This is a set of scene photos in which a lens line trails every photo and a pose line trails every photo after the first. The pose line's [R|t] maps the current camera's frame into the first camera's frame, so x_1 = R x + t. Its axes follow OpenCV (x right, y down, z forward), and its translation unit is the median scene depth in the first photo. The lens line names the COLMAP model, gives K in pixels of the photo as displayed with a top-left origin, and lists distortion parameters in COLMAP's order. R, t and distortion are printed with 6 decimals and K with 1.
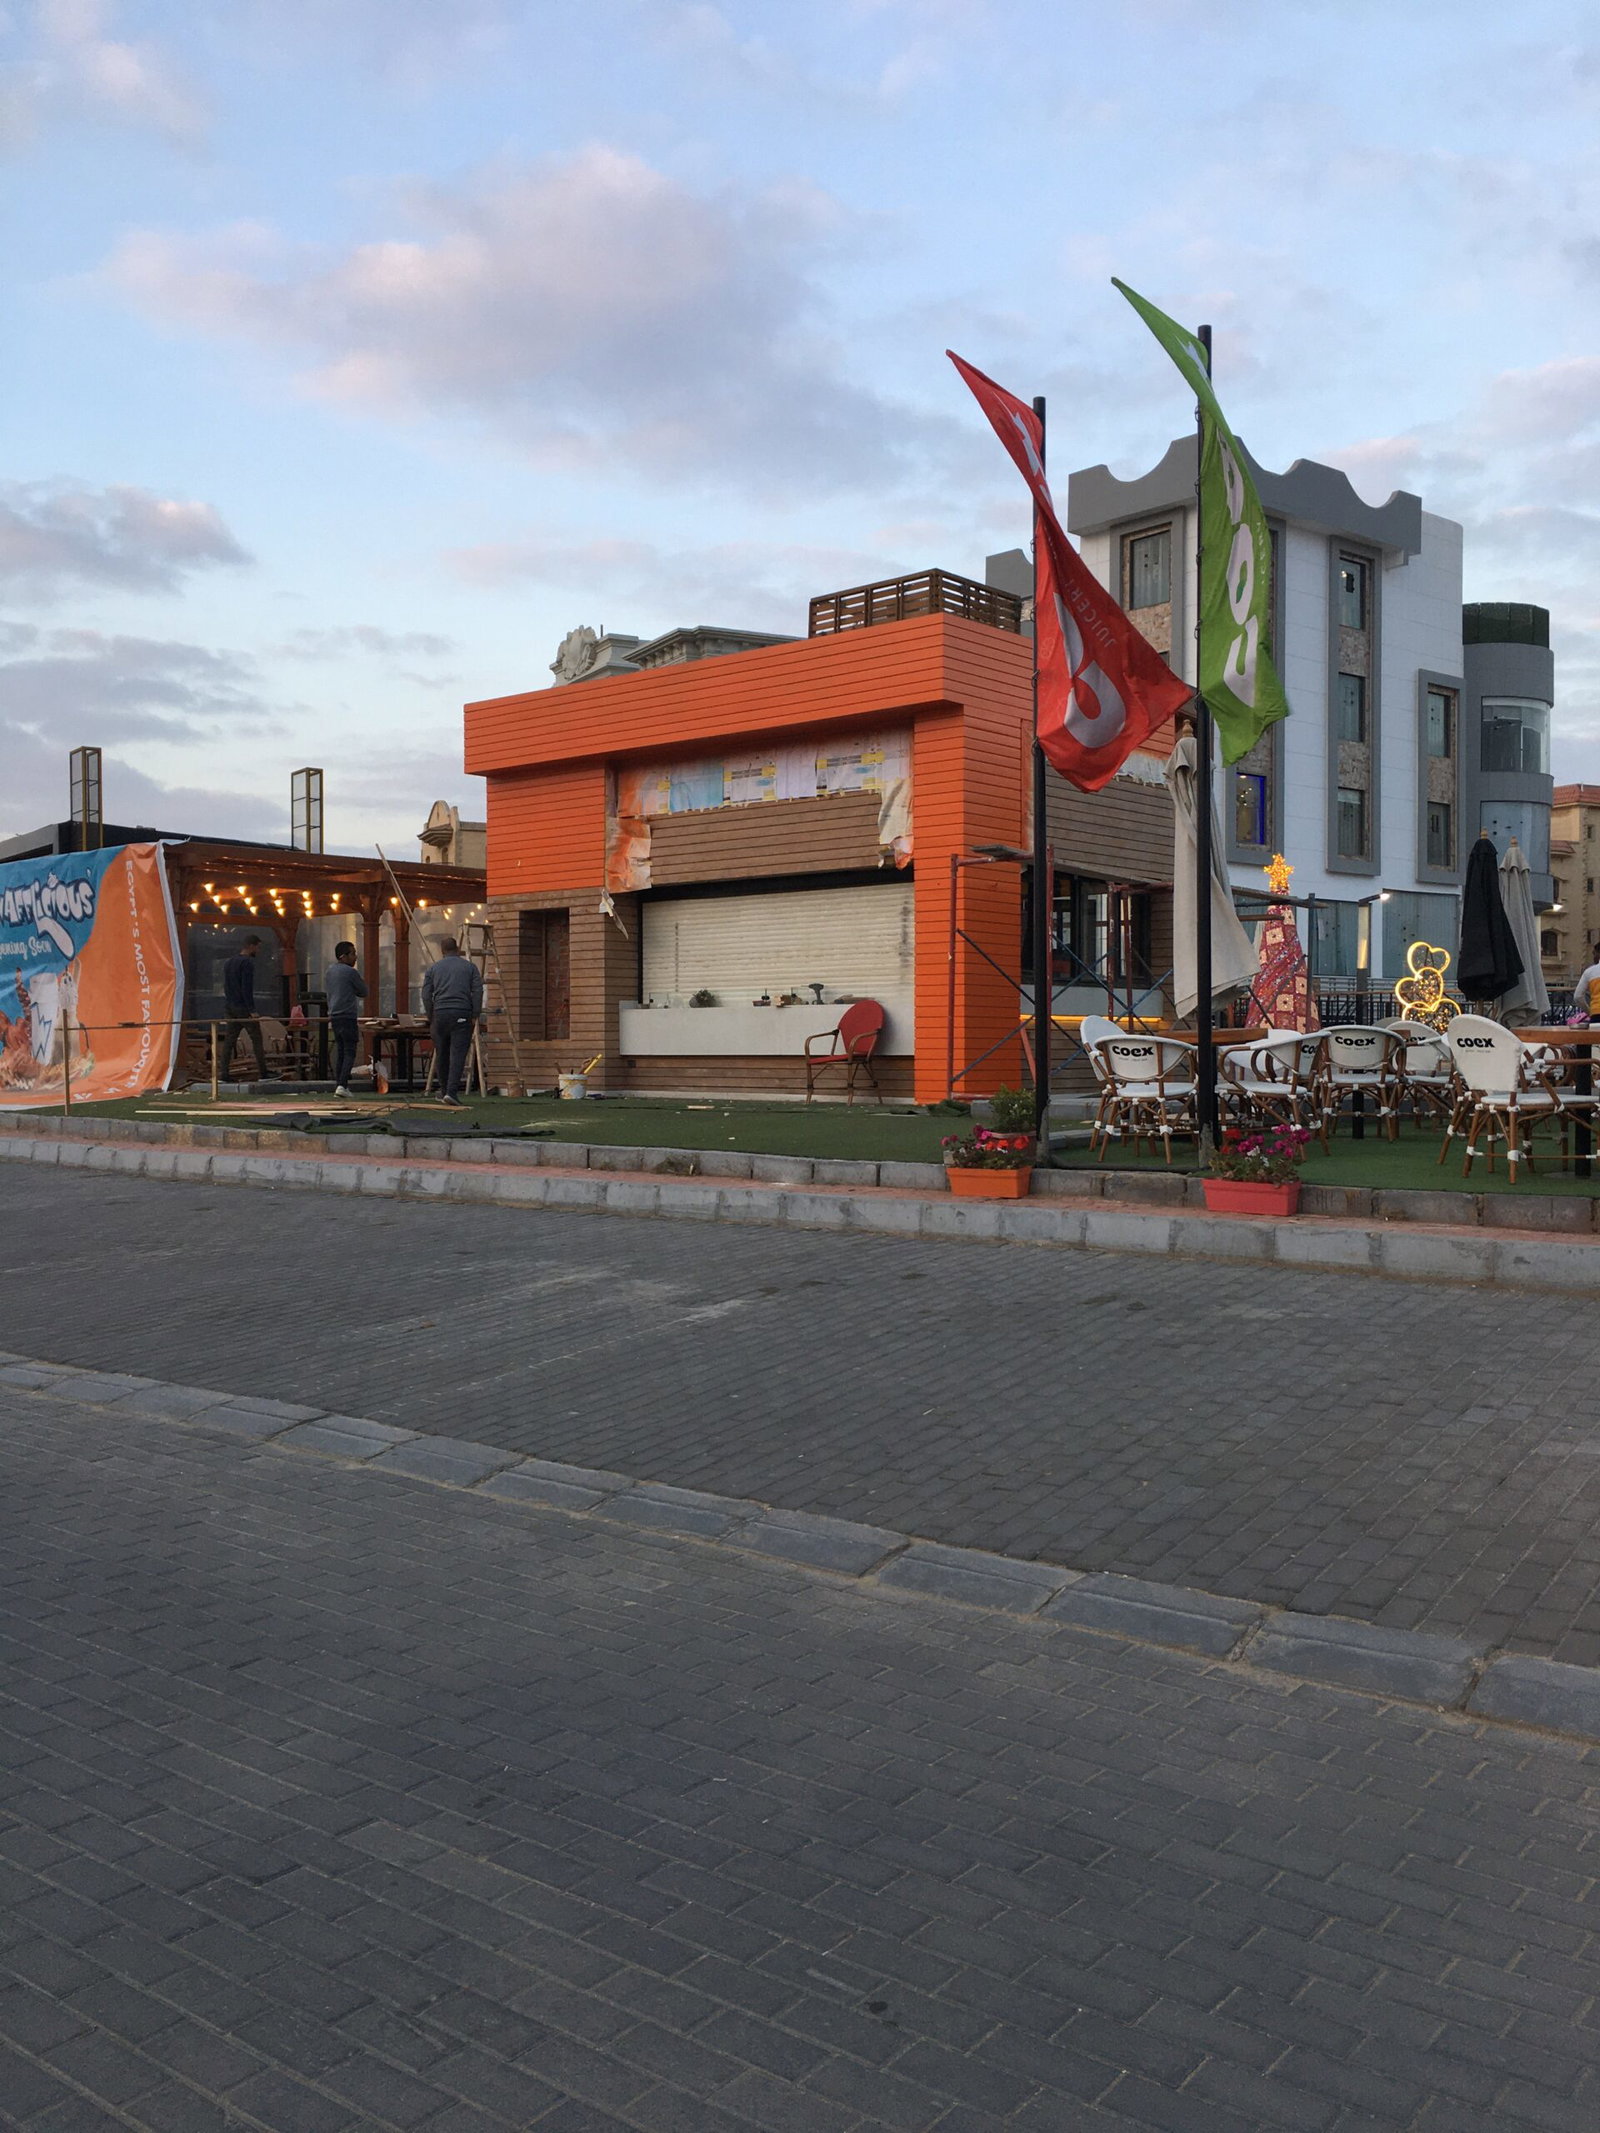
lens RADIAL K [[1804.1, 0, 850.2], [0, 1804.1, 1025.5], [0, 0, 1]] dist [0.056141, -0.078389]
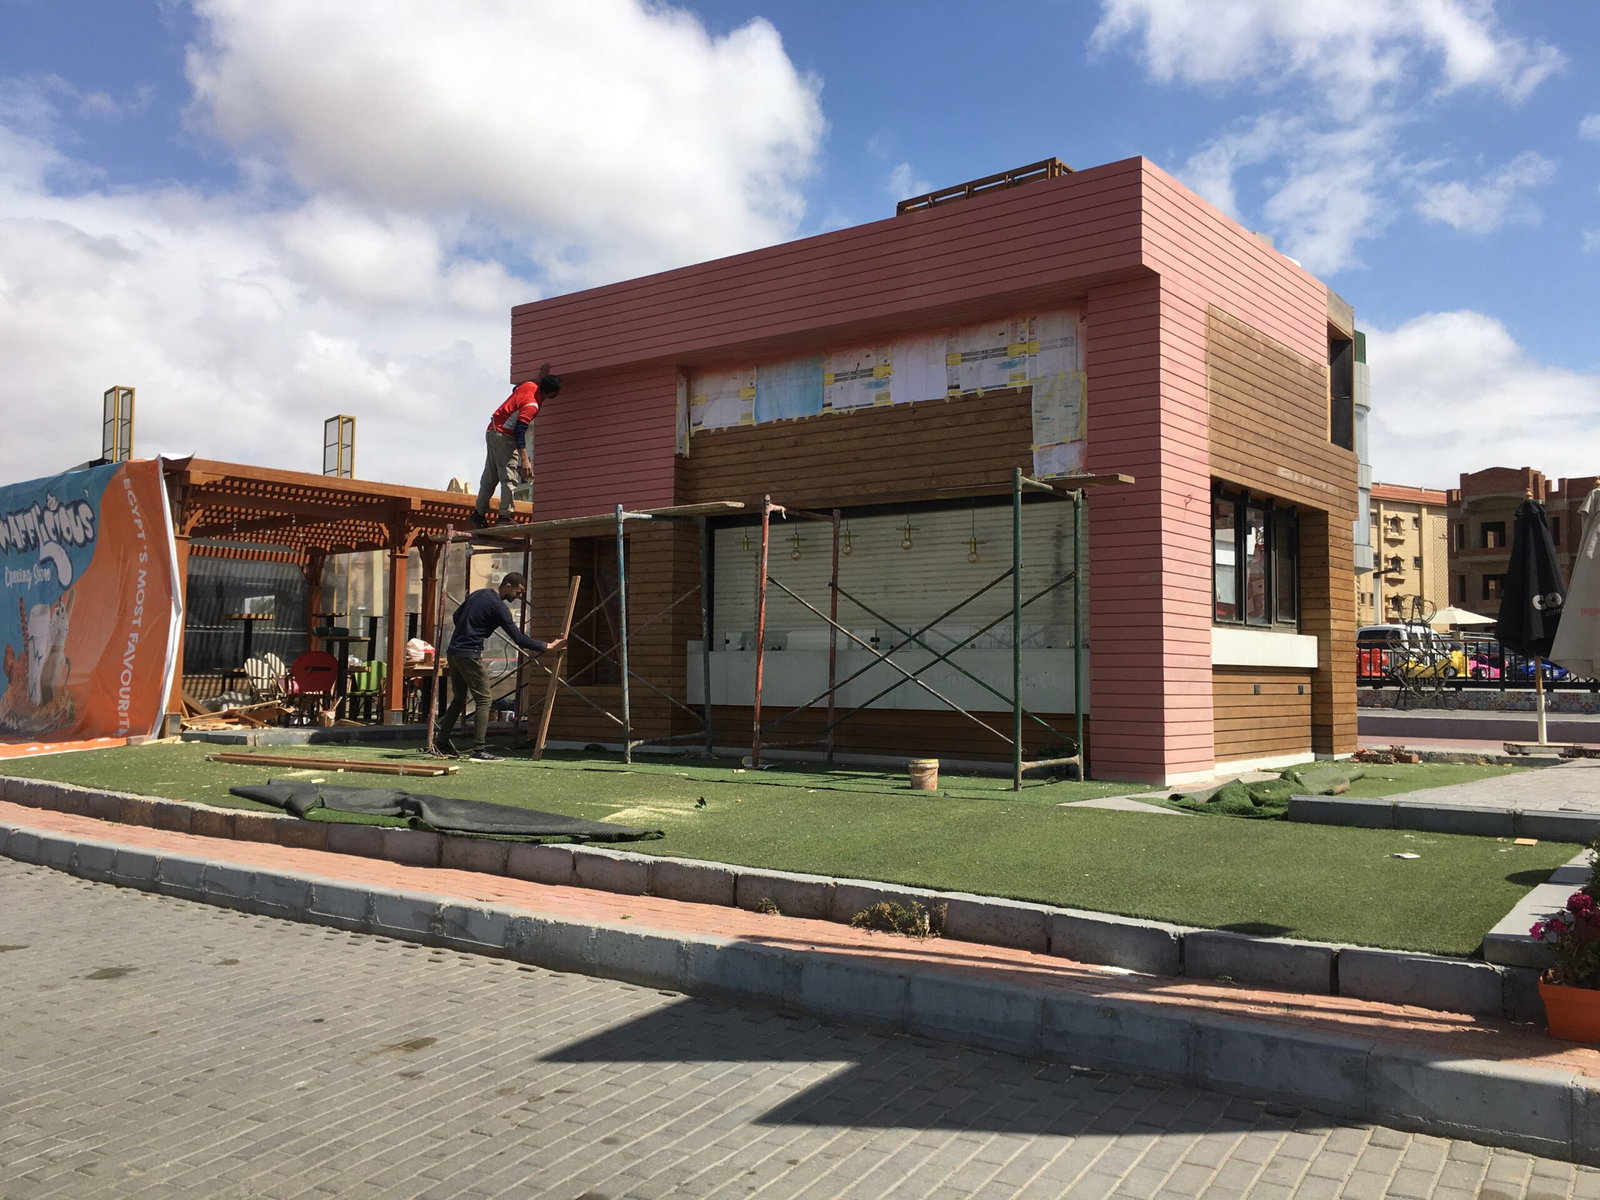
lens RADIAL K [[1353.3, 0, 795.2], [0, 1353.3, 566.6], [0, 0, 1]] dist [0.056141, -0.078389]
pose [[0.999438, 0.015615, 0.029672, -0.101924], [-0.013535, 0.997522, -0.069044, -0.005545], [-0.030677, 0.068604, 0.997172, 0.373312]]
